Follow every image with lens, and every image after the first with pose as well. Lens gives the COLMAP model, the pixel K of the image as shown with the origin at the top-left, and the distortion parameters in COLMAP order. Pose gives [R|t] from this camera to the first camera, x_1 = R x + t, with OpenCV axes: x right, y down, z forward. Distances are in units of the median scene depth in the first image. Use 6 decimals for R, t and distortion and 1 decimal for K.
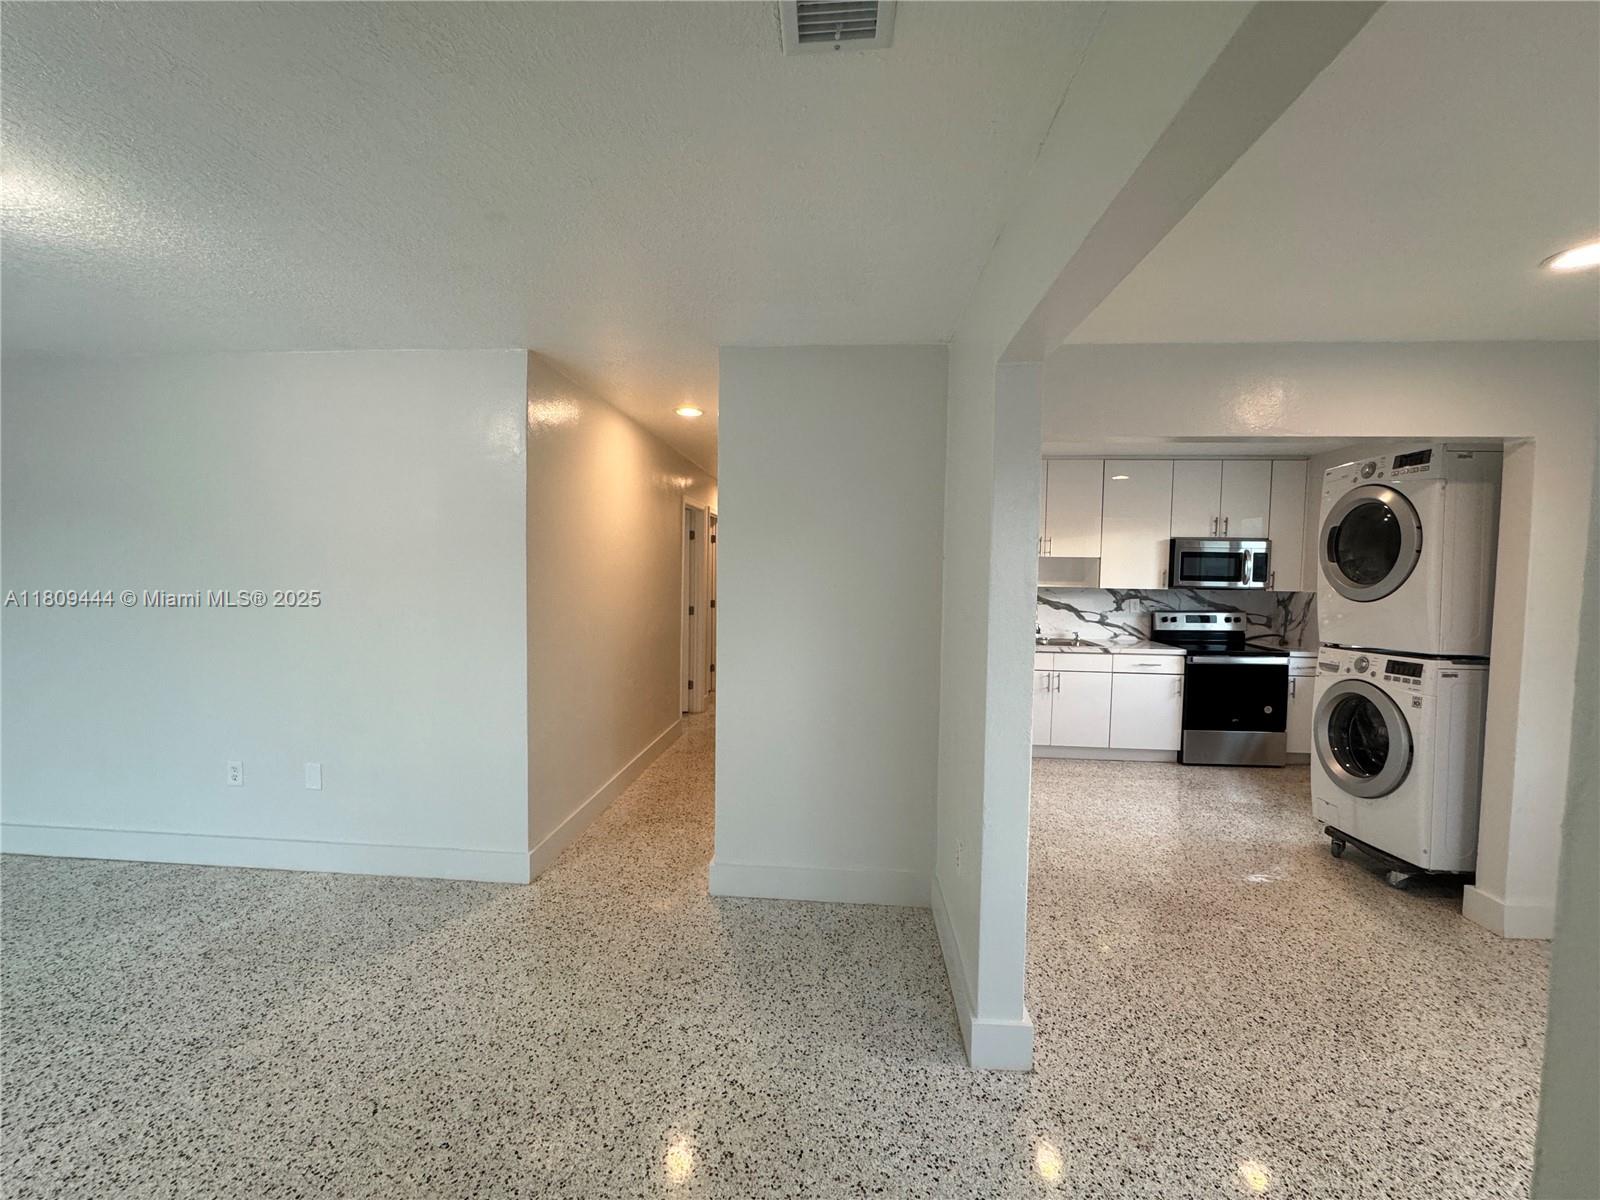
lens RADIAL K [[637.7, 0, 799.1], [0, 637.7, 599.5], [0, 0, 1]] dist [-0.004515, 0.000559]
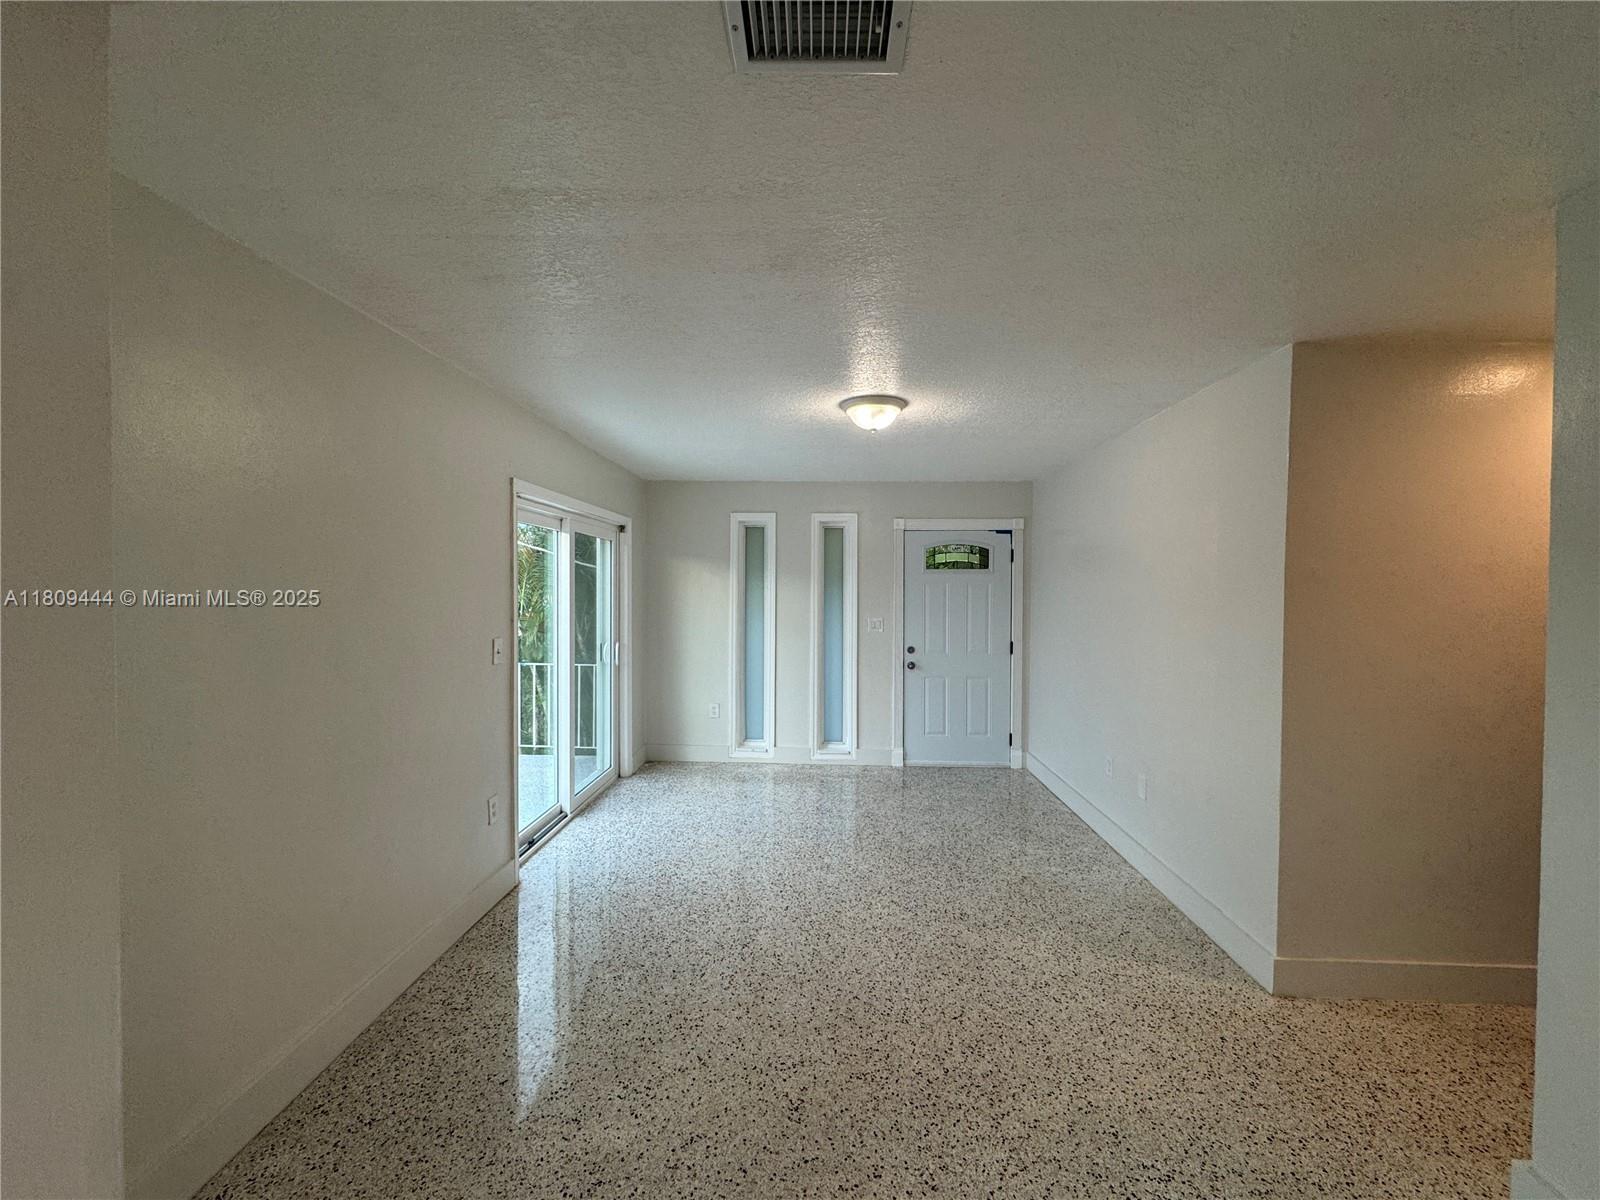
lens RADIAL K [[637.7, 0, 798.5], [0, 637.7, 599.6], [0, 0, 1]] dist [-0.004515, 0.000559]
pose [[0.026750, 0.002788, -0.999638, 0.365287], [-0.059100, 0.998251, 0.001203, -0.021856], [0.997894, 0.059047, 0.026868, 0.340422]]
